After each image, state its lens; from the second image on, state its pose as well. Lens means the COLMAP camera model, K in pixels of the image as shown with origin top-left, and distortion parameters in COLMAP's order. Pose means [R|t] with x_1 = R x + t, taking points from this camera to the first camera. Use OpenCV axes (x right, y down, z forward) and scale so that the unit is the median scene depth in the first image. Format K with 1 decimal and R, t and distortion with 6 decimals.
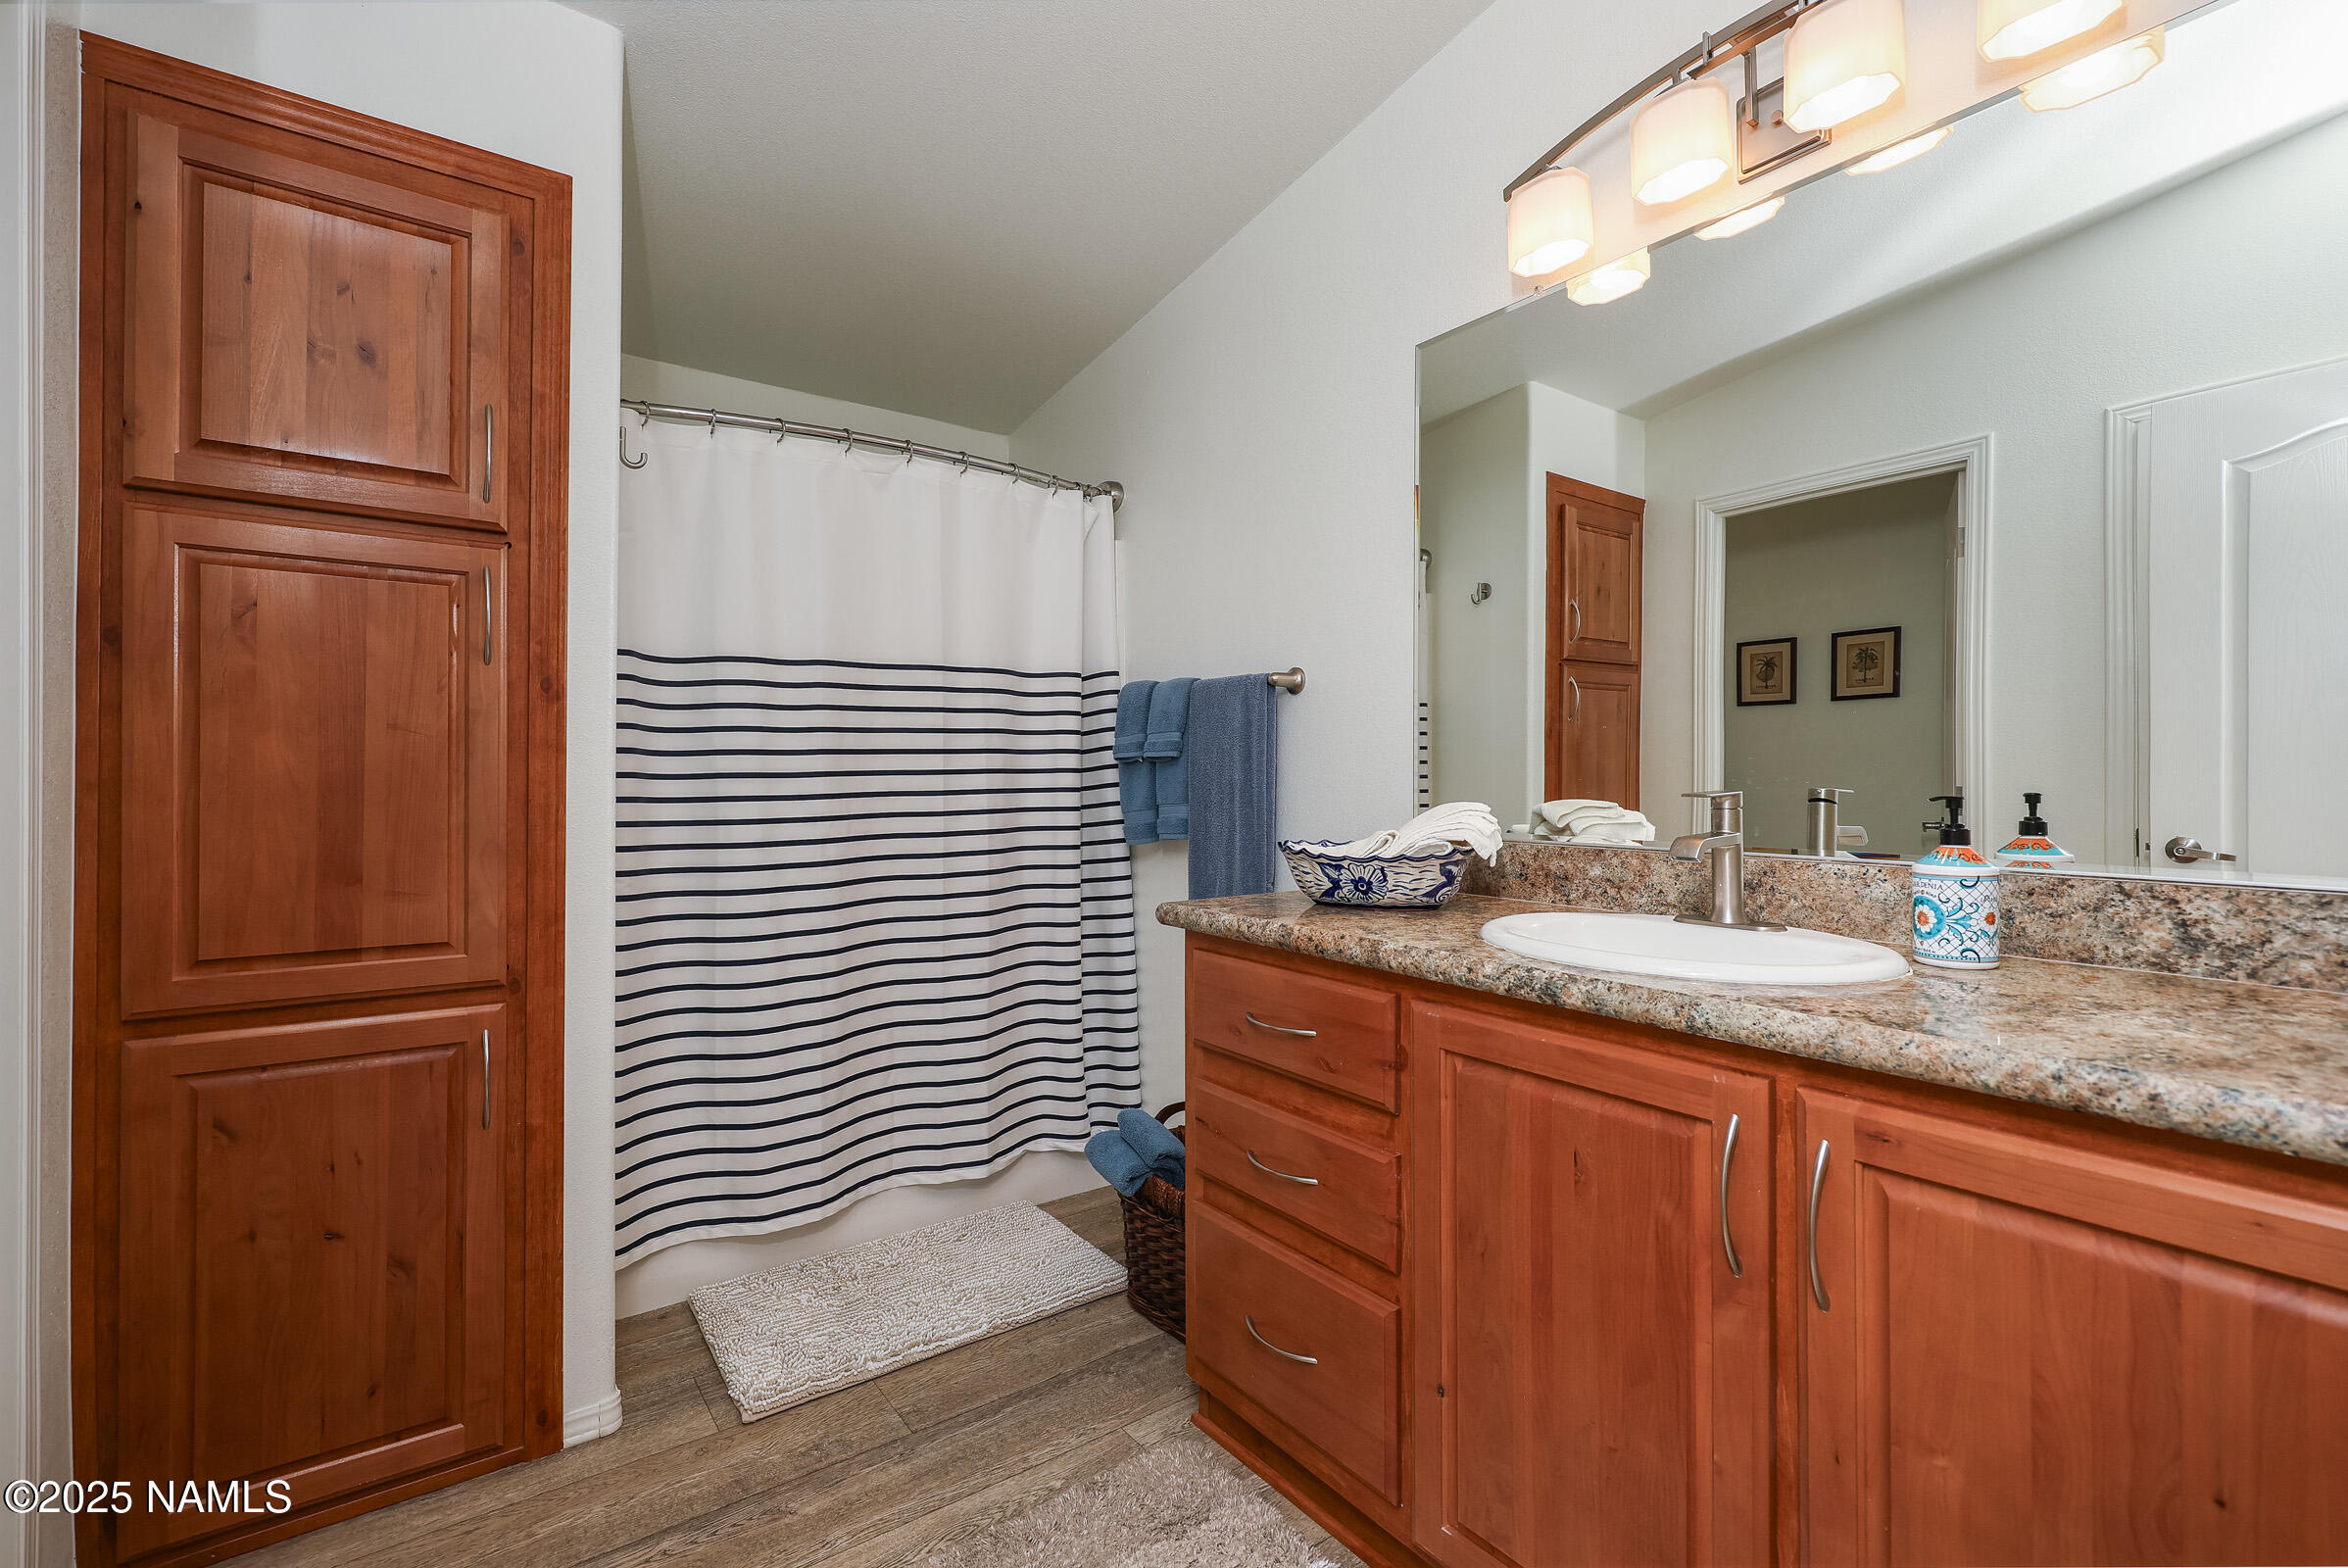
lens RADIAL K [[1038.5, 0, 1171.5], [0, 1038.5, 778.5], [0, 0, 1]] dist [0.002275, 0.000305]
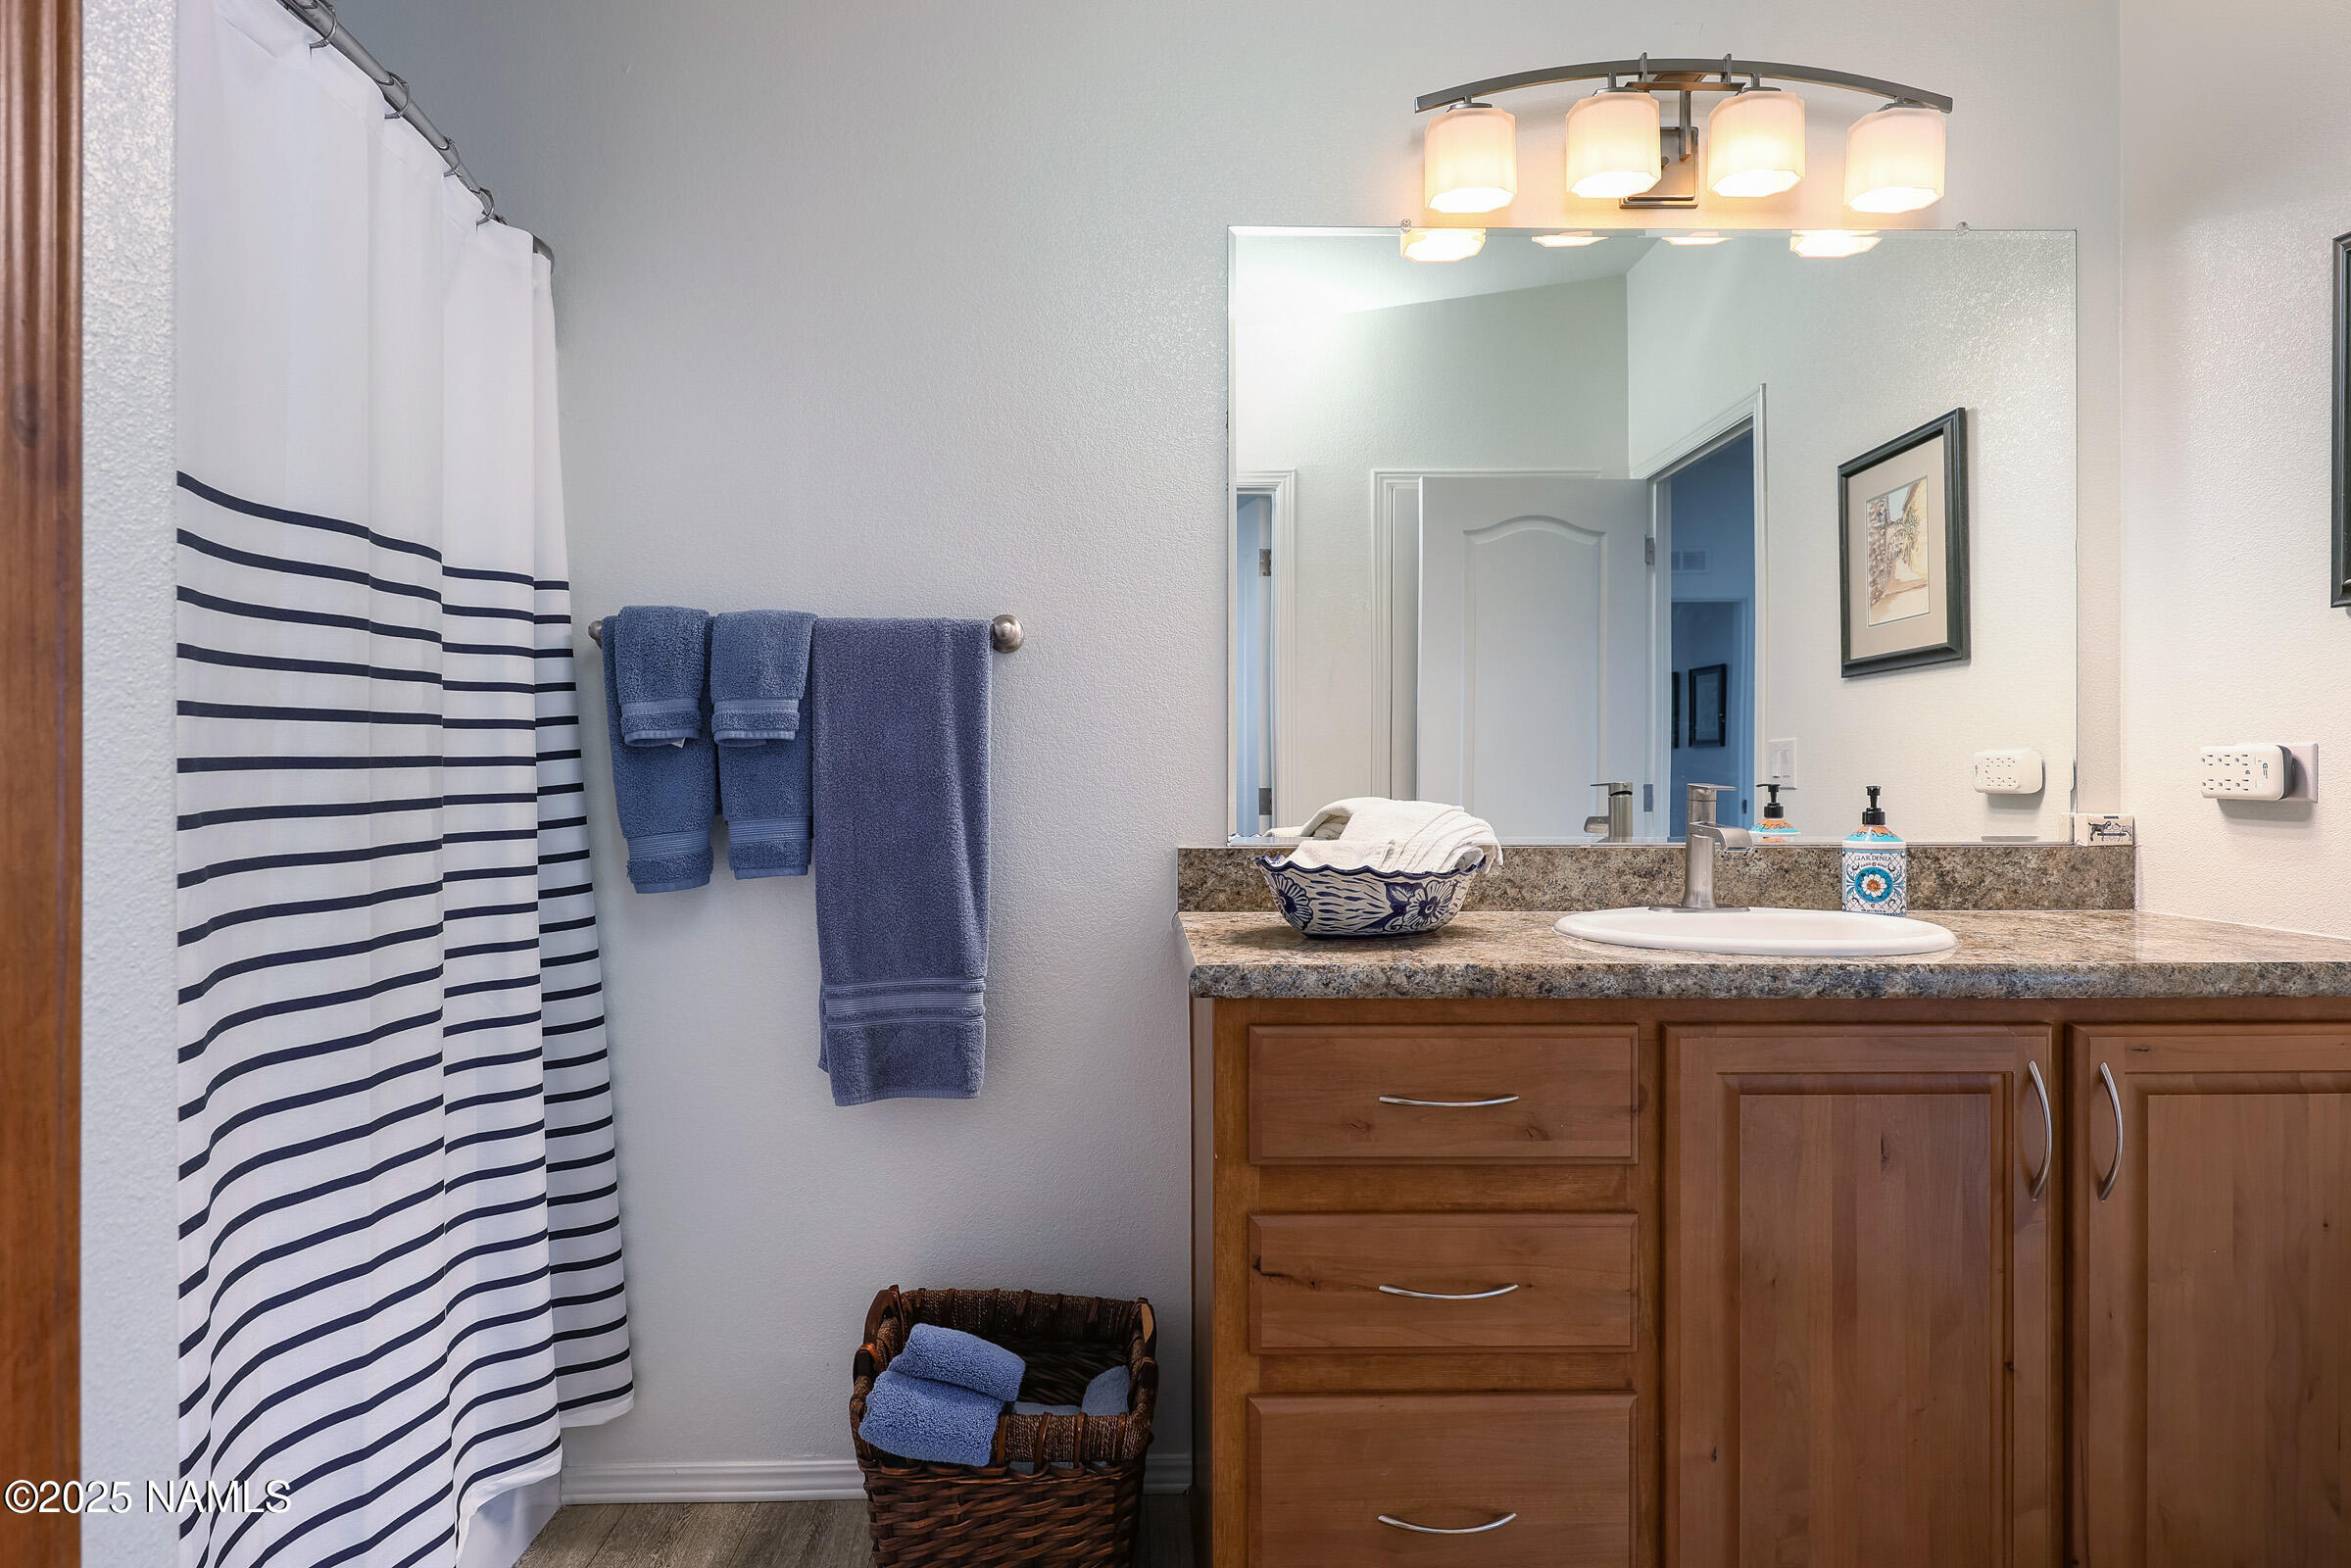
lens RADIAL K [[1253.0, 0, 1175.5], [0, 1253.0, 784.0], [0, 0, 1]] dist [-0.000116, 0.000455]
pose [[0.573916, -0.006110, 0.818891, -0.931699], [0.003275, 0.999981, 0.005166, 0.003914], [-0.818907, -0.000283, 0.573926, 0.798108]]
